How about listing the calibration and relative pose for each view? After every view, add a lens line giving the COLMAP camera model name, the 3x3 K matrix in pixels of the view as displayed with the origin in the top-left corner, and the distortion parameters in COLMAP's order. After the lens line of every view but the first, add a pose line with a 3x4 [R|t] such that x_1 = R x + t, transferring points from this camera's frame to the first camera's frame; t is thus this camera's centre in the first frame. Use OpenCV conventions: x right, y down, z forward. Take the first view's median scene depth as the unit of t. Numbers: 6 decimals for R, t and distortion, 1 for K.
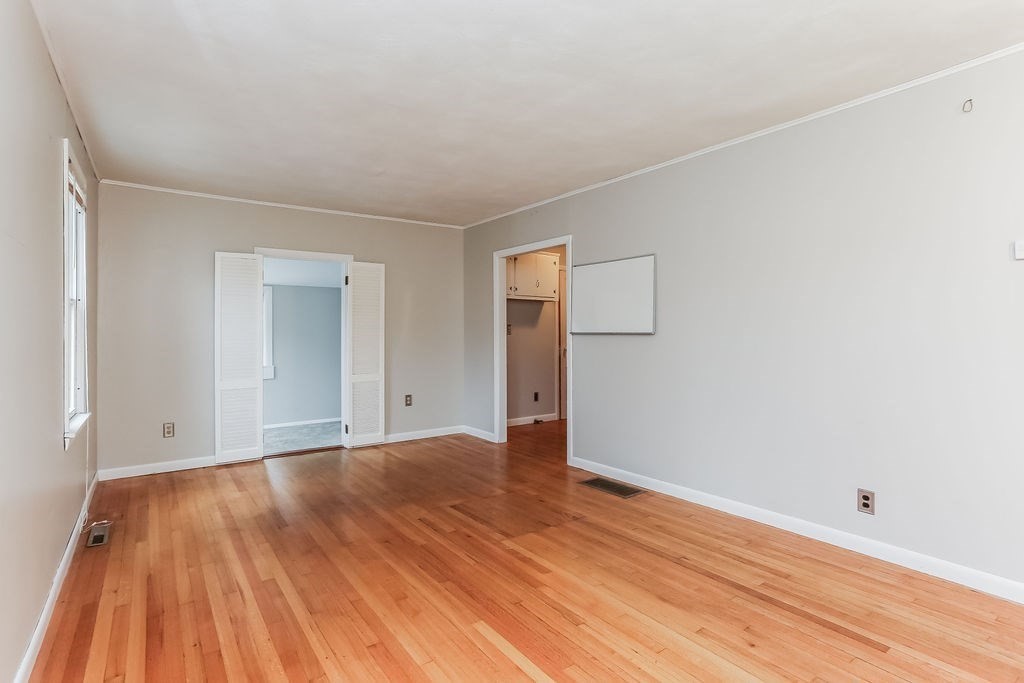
lens RADIAL K [[504.6, 0, 506.0], [0, 504.6, 342.4], [0, 0, 1]] dist [-0.060993, 0.035770]
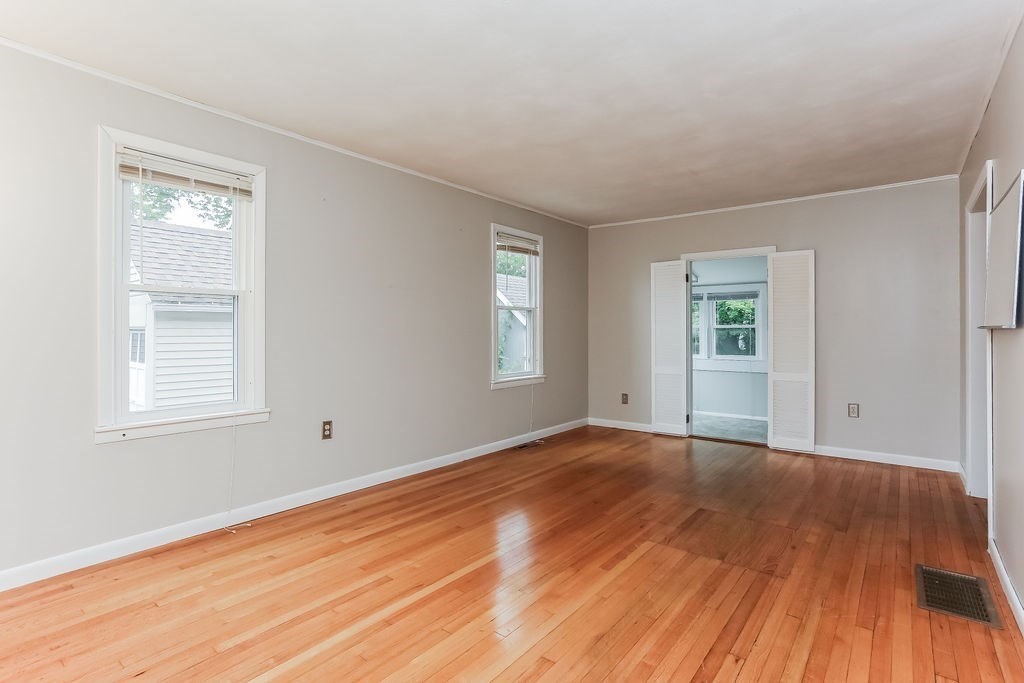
lens RADIAL K [[504.6, 0, 506.0], [0, 504.6, 342.4], [0, 0, 1]] dist [-0.060993, 0.035770]
pose [[0.264418, 0.026838, -0.964035, 0.747748], [-0.020611, 0.999542, 0.022174, -0.001780], [0.964188, 0.014006, 0.264850, 0.424441]]
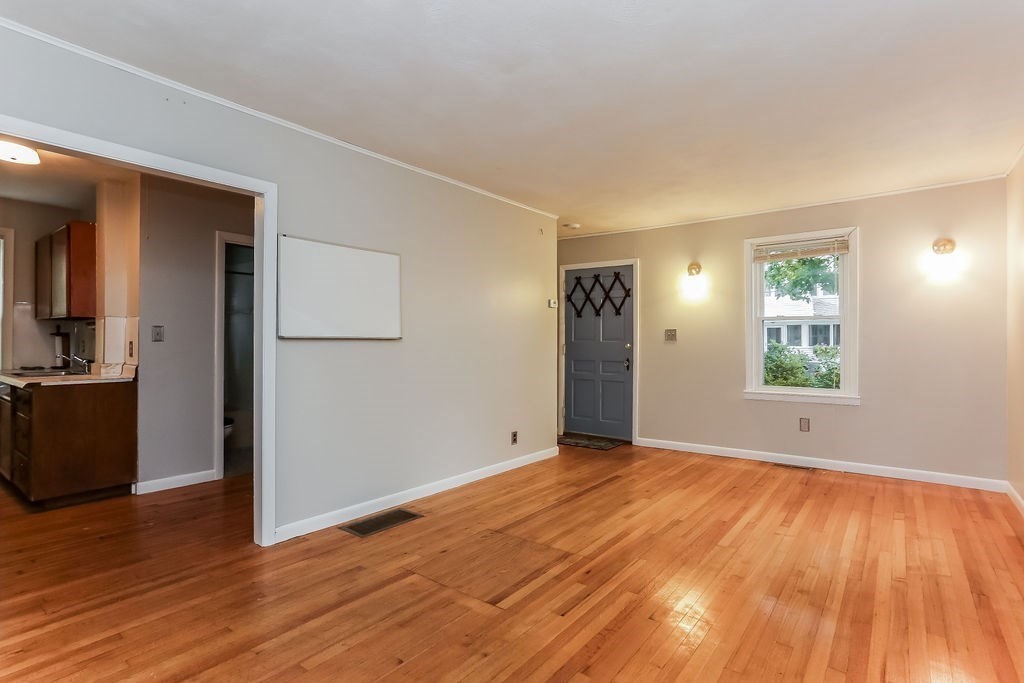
lens RADIAL K [[504.6, 0, 506.0], [0, 504.6, 342.4], [0, 0, 1]] dist [-0.060993, 0.035770]
pose [[-0.266933, 0.001678, 0.963714, -0.788398], [0.020191, 0.999789, 0.003852, -0.011334], [-0.963504, 0.020487, -0.266910, 1.241853]]
